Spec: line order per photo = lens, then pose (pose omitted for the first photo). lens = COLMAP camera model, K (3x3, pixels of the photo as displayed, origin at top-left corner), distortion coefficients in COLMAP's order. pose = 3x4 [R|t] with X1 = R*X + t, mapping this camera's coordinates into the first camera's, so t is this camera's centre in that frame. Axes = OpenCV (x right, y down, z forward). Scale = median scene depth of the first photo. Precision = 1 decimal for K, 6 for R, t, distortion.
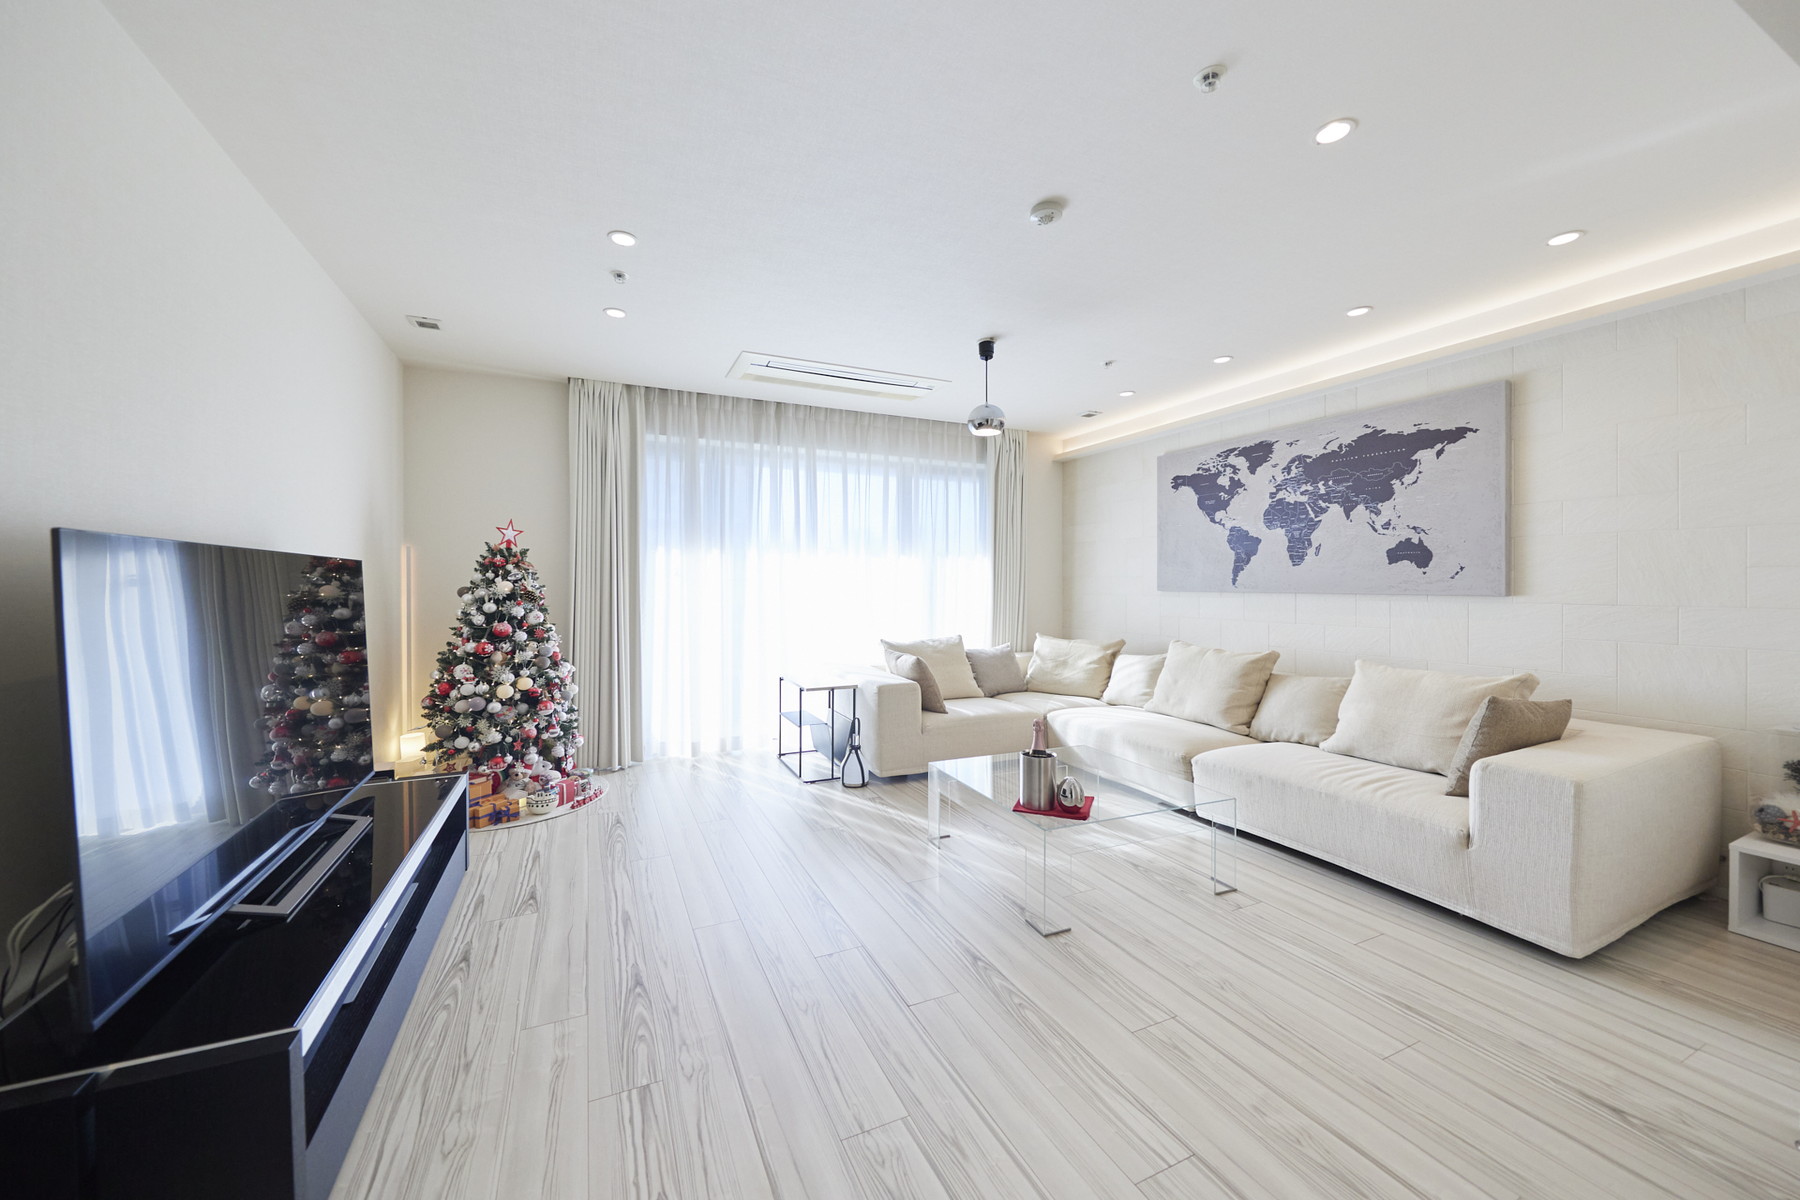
lens RADIAL K [[655.5, 0, 897.3], [0, 655.5, 589.2], [0, 0, 1]] dist [0.001655, -0.001008]
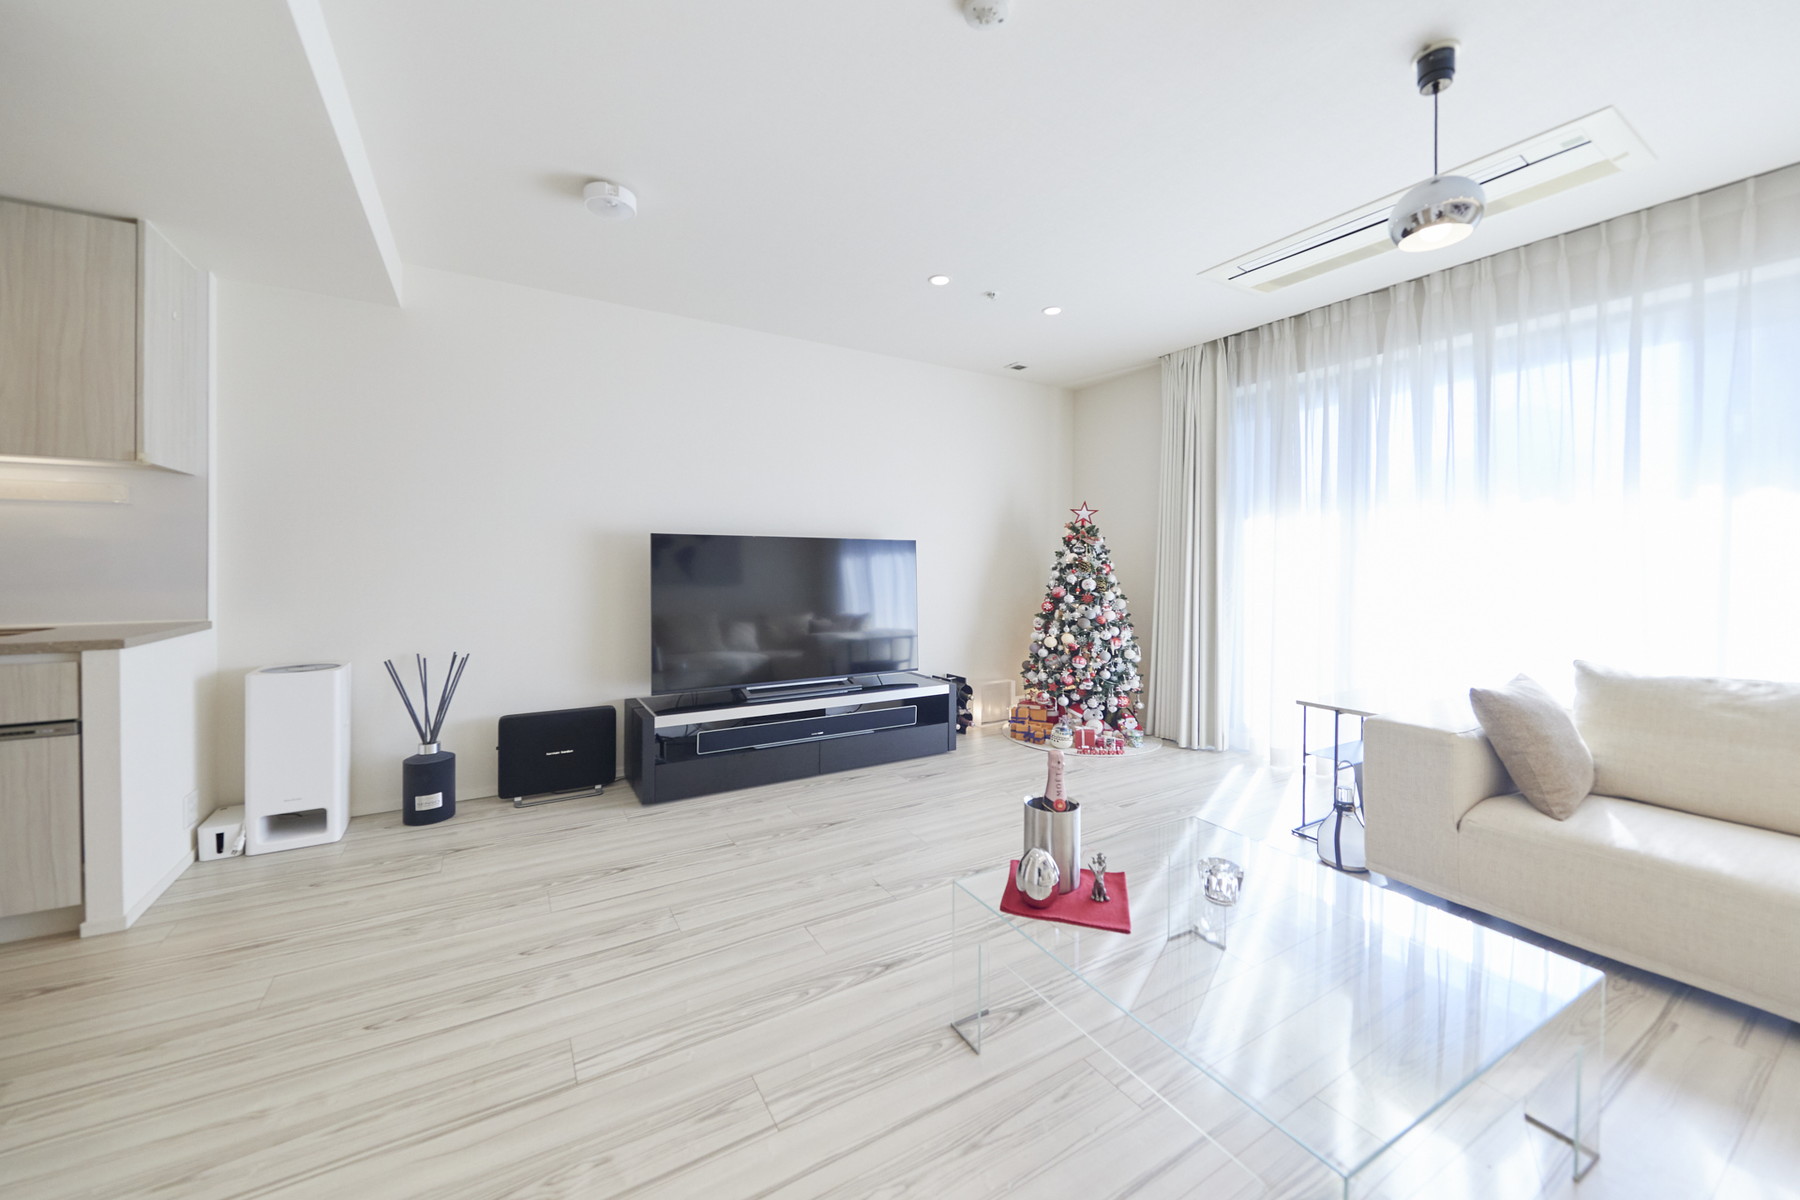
lens RADIAL K [[655.5, 0, 867.0], [0, 655.5, 576.4], [0, 0, 1]] dist [0.001655, -0.001008]
pose [[0.087490, 0.023849, -0.995880, 0.590032], [-0.013512, 0.999650, 0.022752, 0.008378], [0.996074, 0.011466, 0.087782, 0.528497]]
